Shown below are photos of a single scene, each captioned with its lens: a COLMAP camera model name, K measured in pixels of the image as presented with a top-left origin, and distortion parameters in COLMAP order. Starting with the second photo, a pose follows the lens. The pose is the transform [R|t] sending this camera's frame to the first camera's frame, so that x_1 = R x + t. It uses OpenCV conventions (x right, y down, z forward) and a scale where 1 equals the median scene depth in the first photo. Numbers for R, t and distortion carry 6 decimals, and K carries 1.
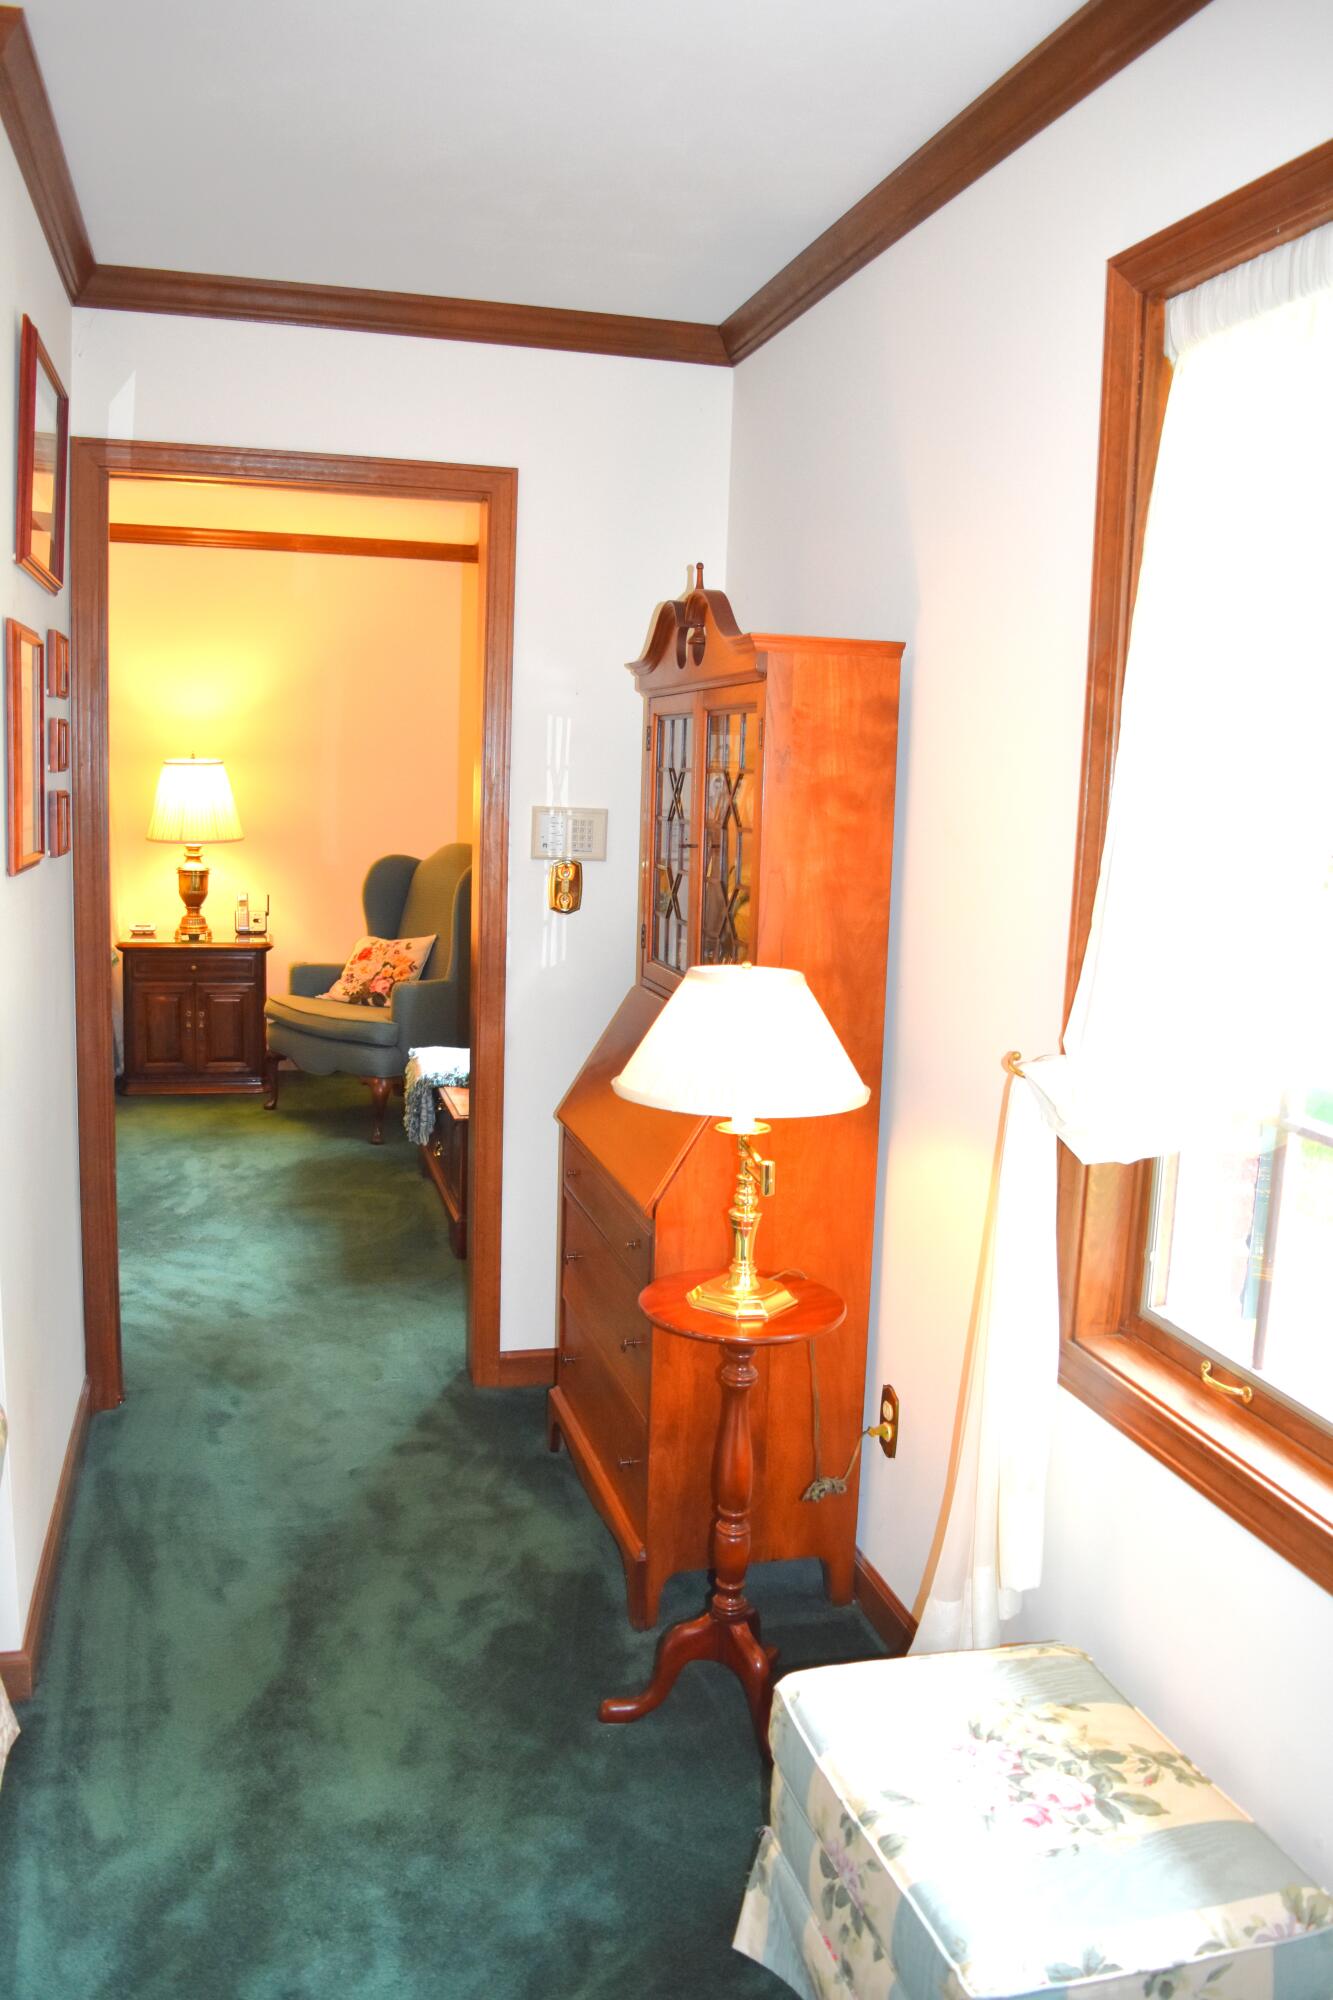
lens RADIAL K [[1591.3, 0, 666.5], [0, 1591.3, 1000.0], [0, 0, 1]] dist [-0.085863, 0.008162]
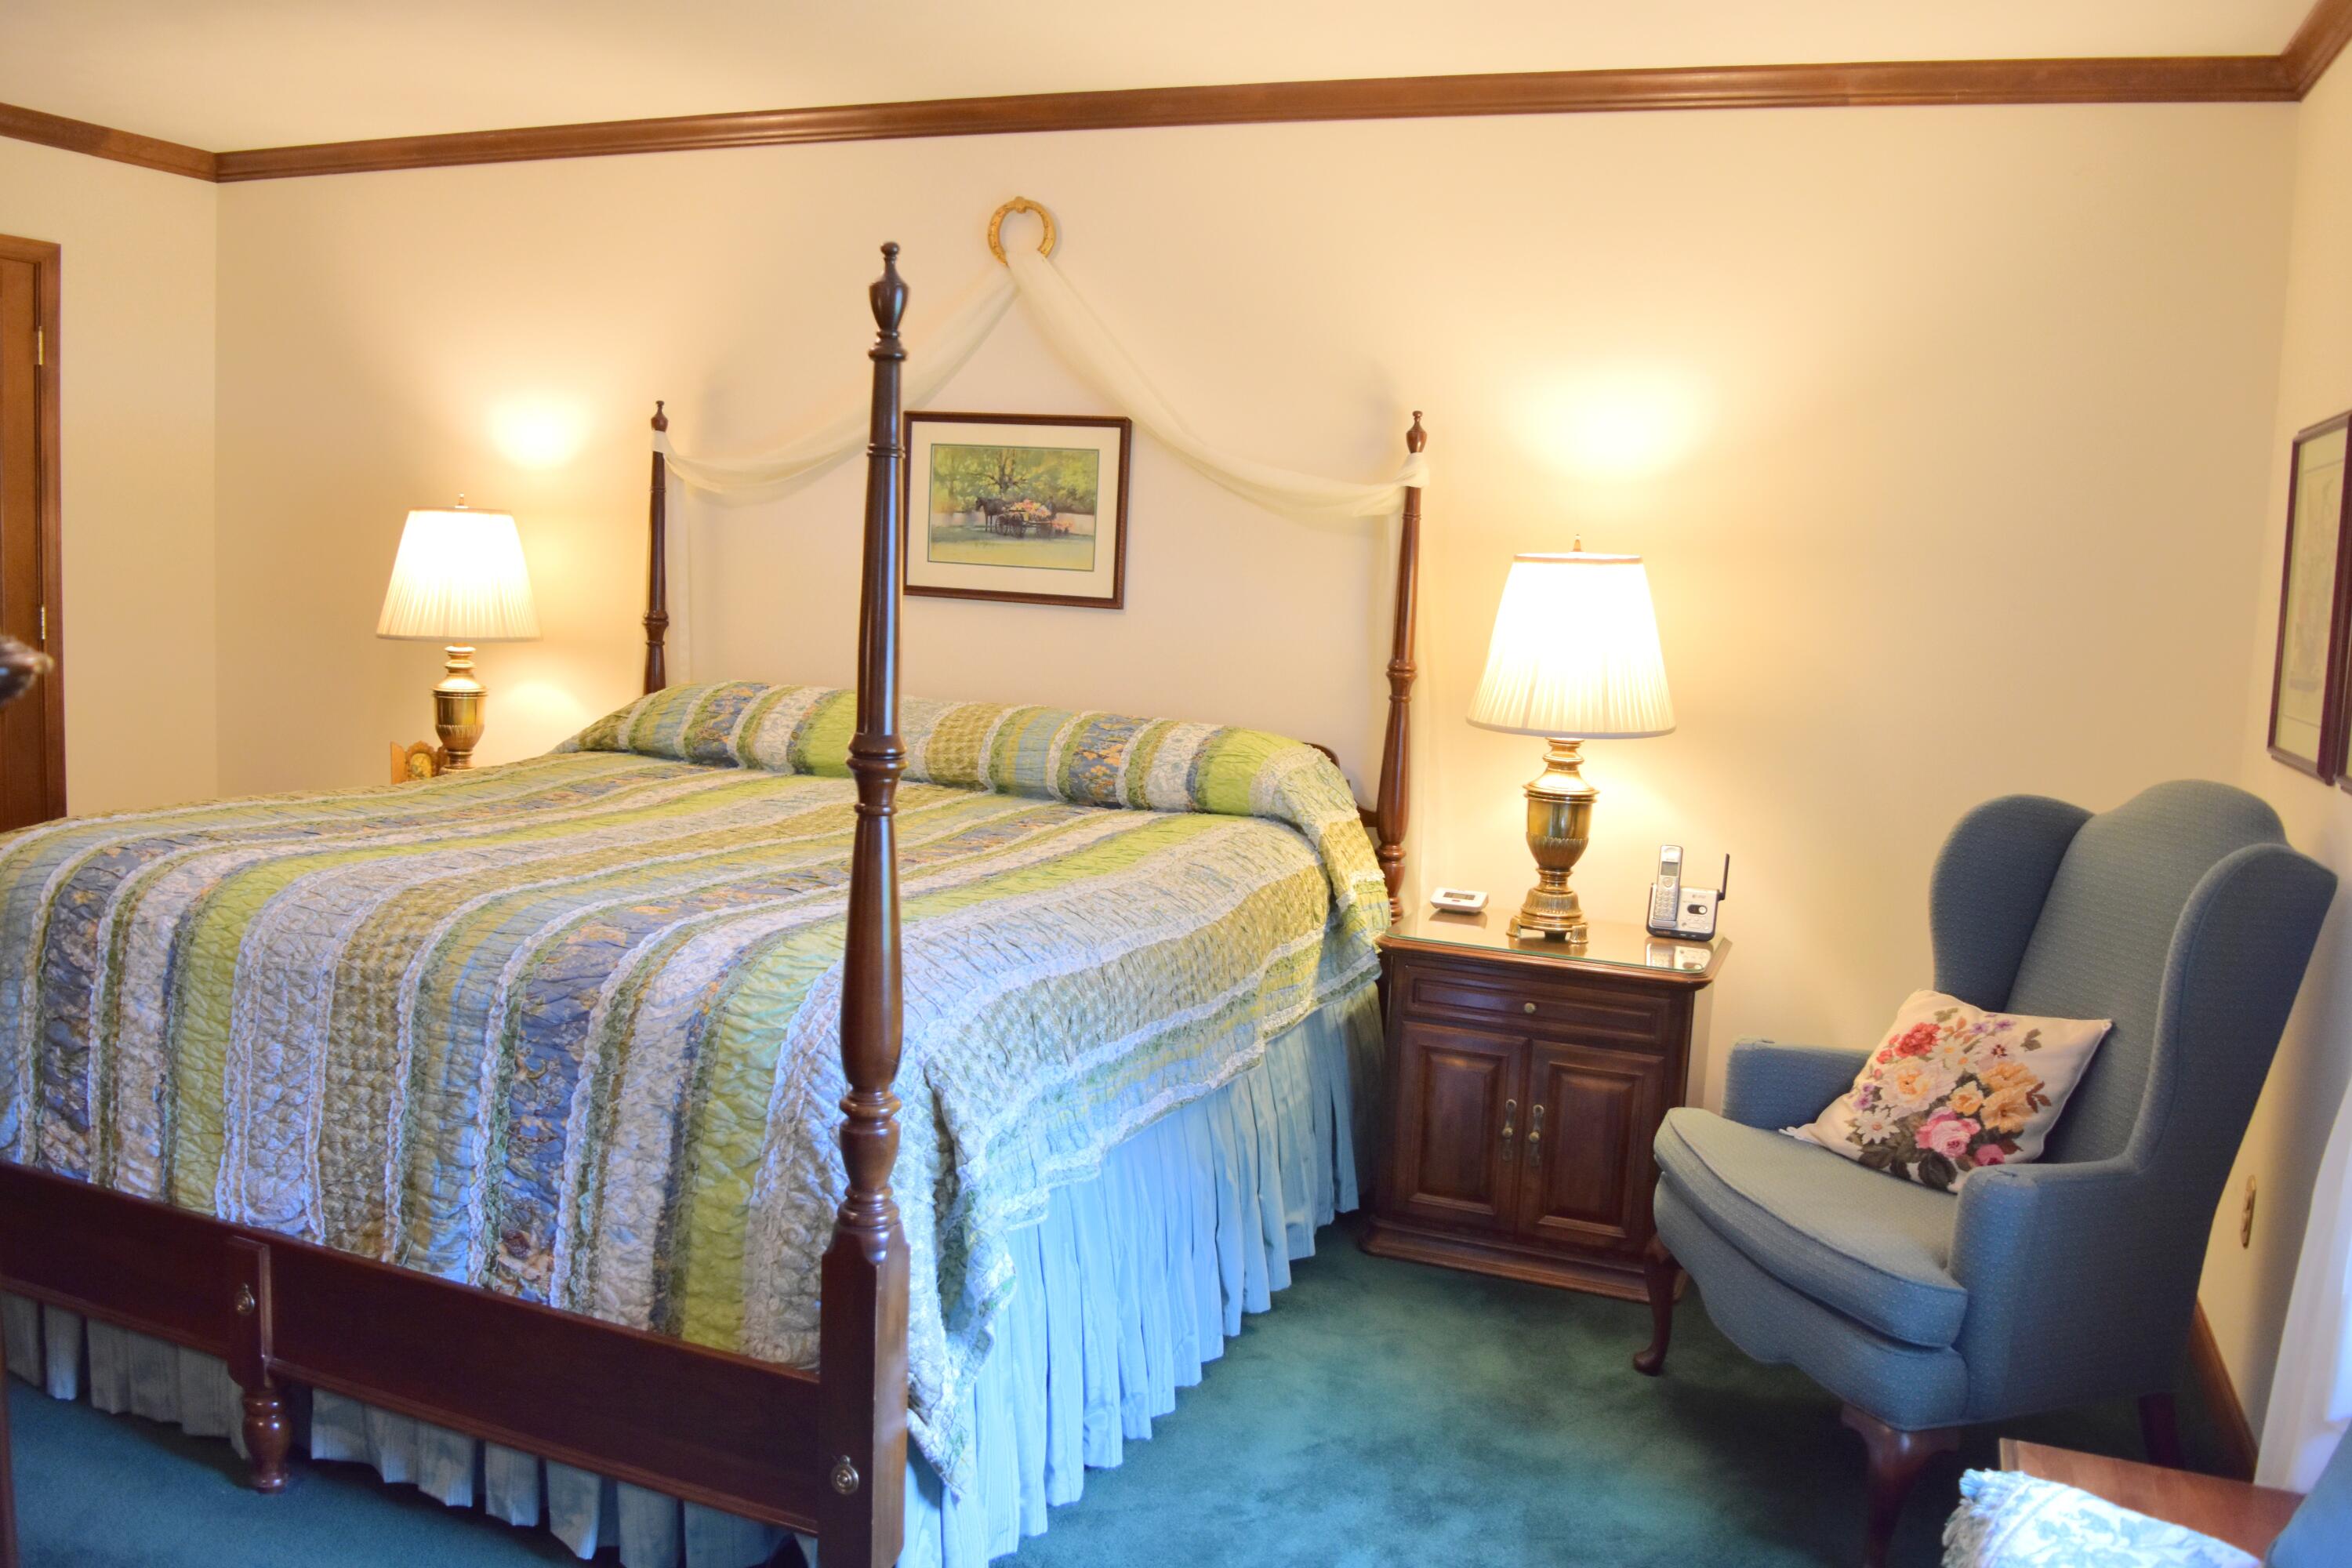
lens RADIAL K [[1871.4, 0, 1167.0], [0, 1871.4, 759.9], [0, 0, 1]] dist [-0.085863, 0.008162]
pose [[0.803489, 0.071013, -0.591068, -0.071279], [-0.106806, 0.993946, -0.025774, -0.066484], [0.585660, 0.083838, 0.806210, 0.500224]]
